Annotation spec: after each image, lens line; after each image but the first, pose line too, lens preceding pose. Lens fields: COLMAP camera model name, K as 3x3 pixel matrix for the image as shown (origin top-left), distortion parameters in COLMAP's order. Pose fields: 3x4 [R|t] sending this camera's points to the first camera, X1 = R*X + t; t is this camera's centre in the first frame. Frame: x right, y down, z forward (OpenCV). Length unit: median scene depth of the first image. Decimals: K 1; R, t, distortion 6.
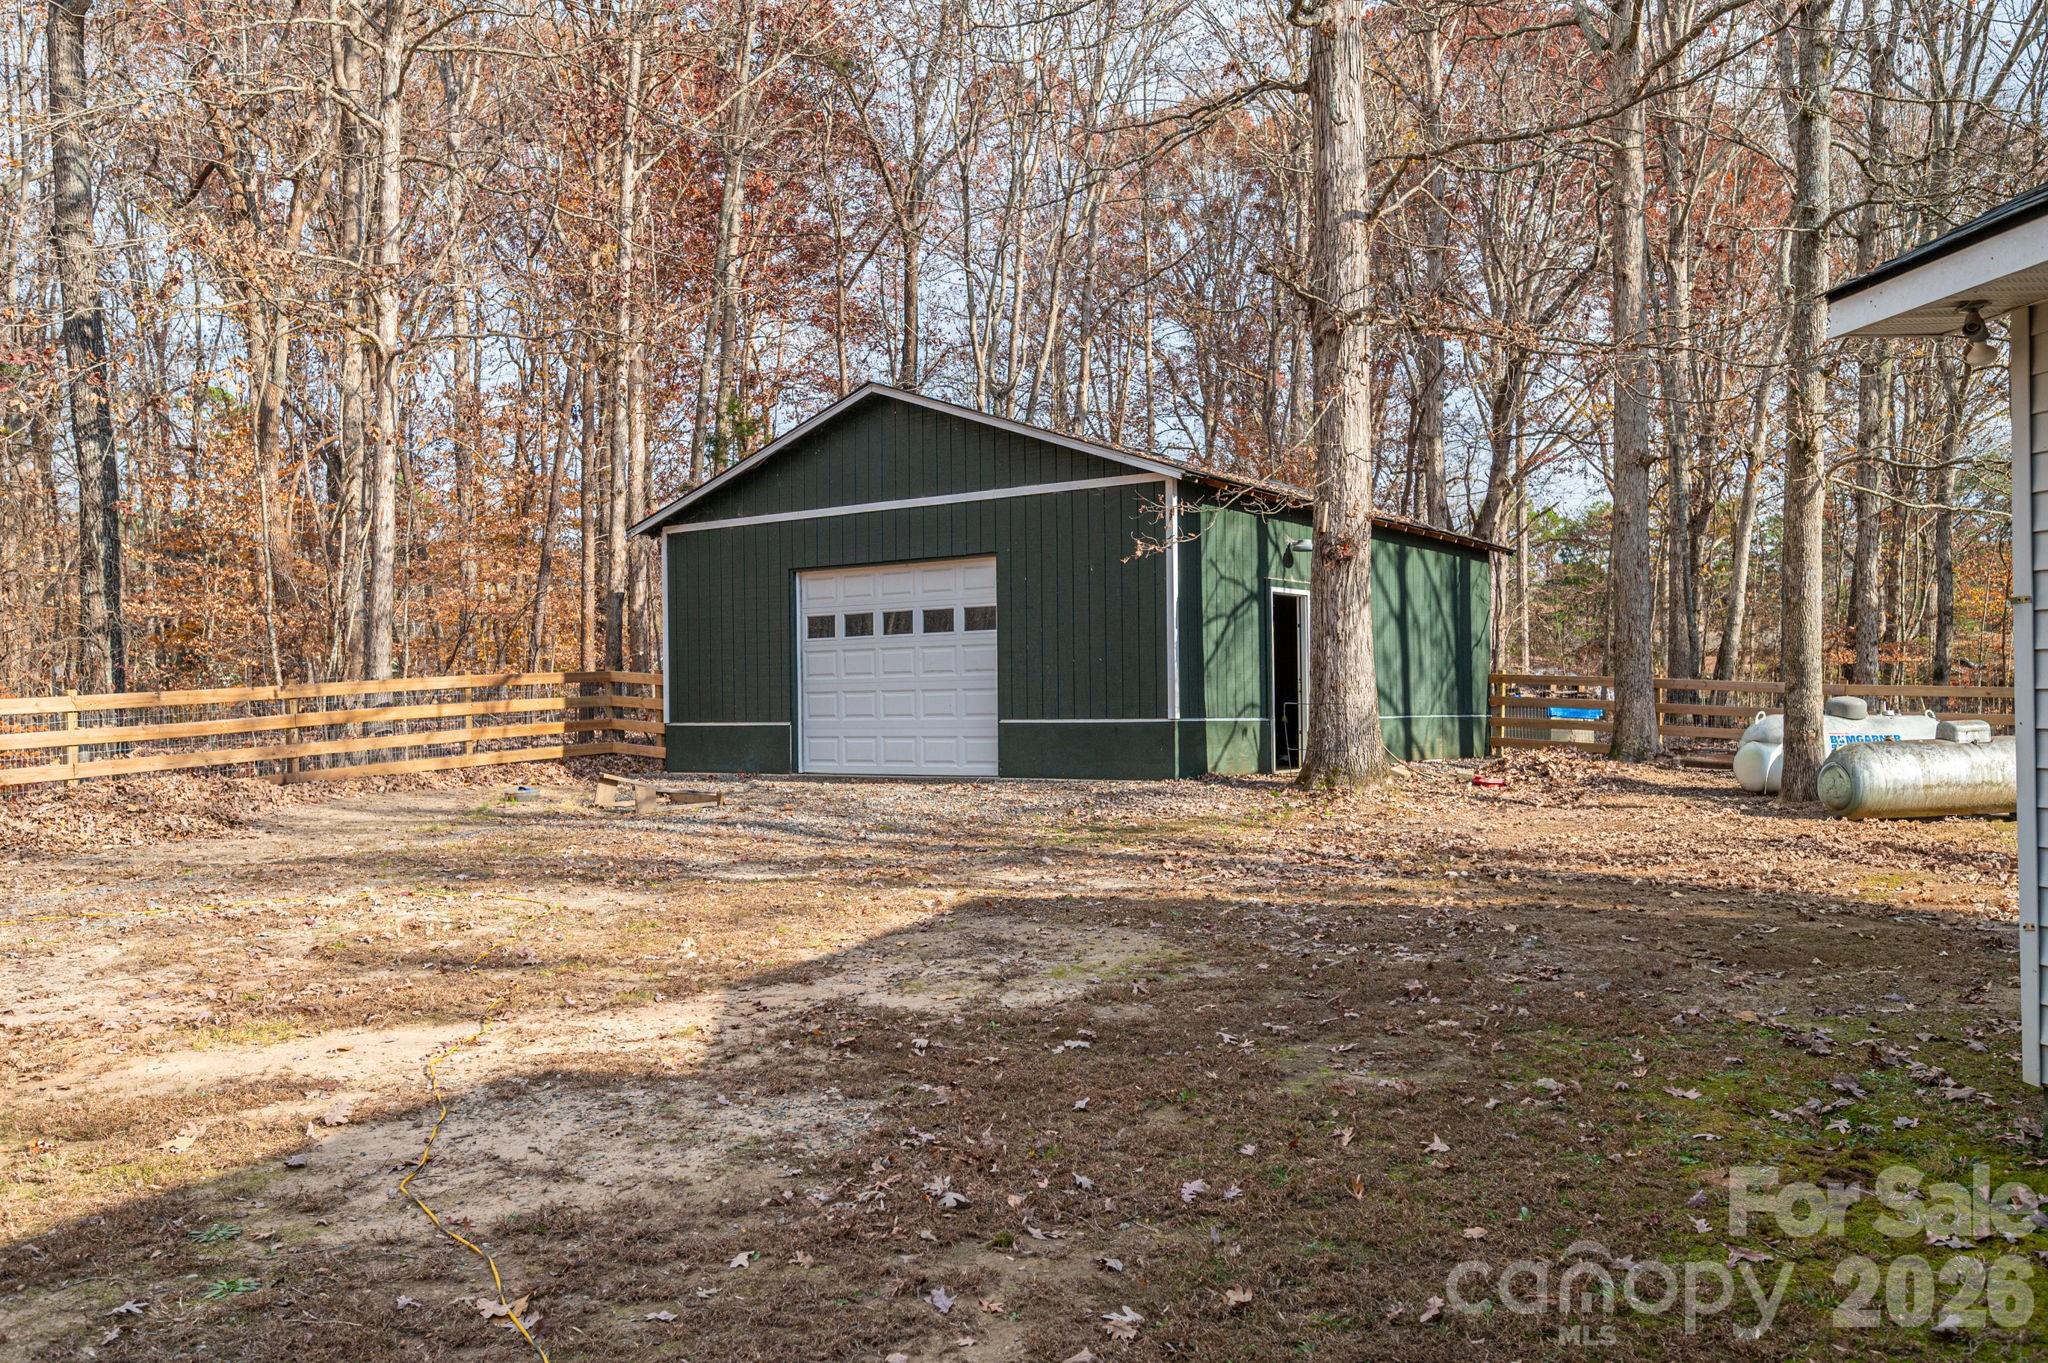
lens RADIAL K [[1355.2, 0, 1023.1], [0, 1355.2, 752.6], [0, 0, 1]] dist [-0.001183, -0.000612]
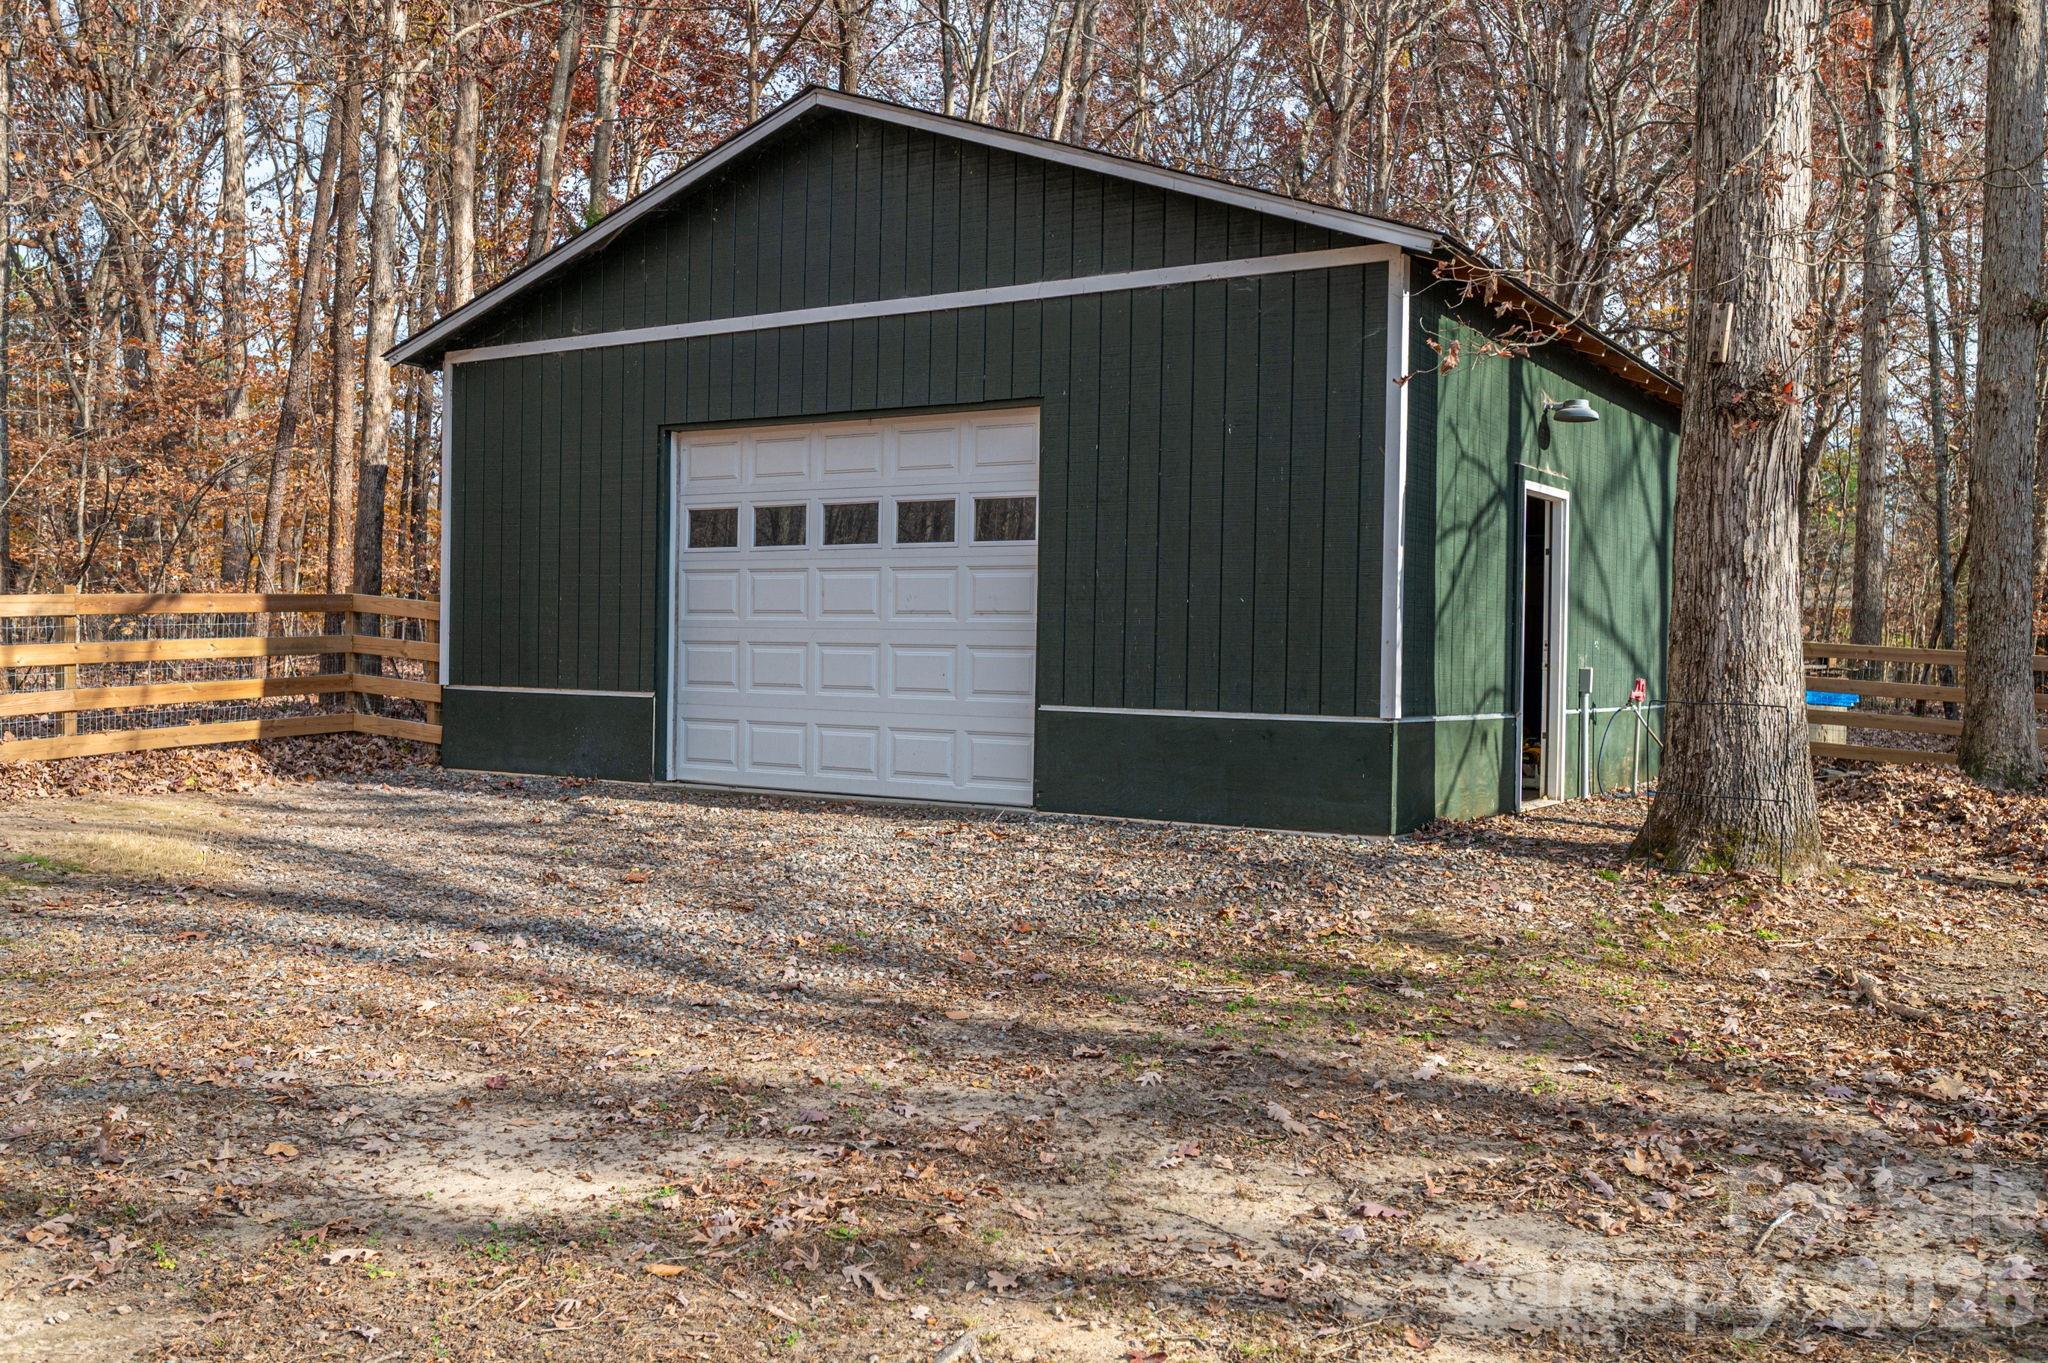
lens RADIAL K [[1455.9, 0, 1026.1], [0, 1455.9, 683.1], [0, 0, 1]] dist [0.000962, -0.000847]
pose [[0.997547, 0.025887, 0.065038, -0.059750], [-0.025309, 0.999633, -0.009692, -0.026730], [-0.065265, 0.008023, 0.997836, 0.408374]]
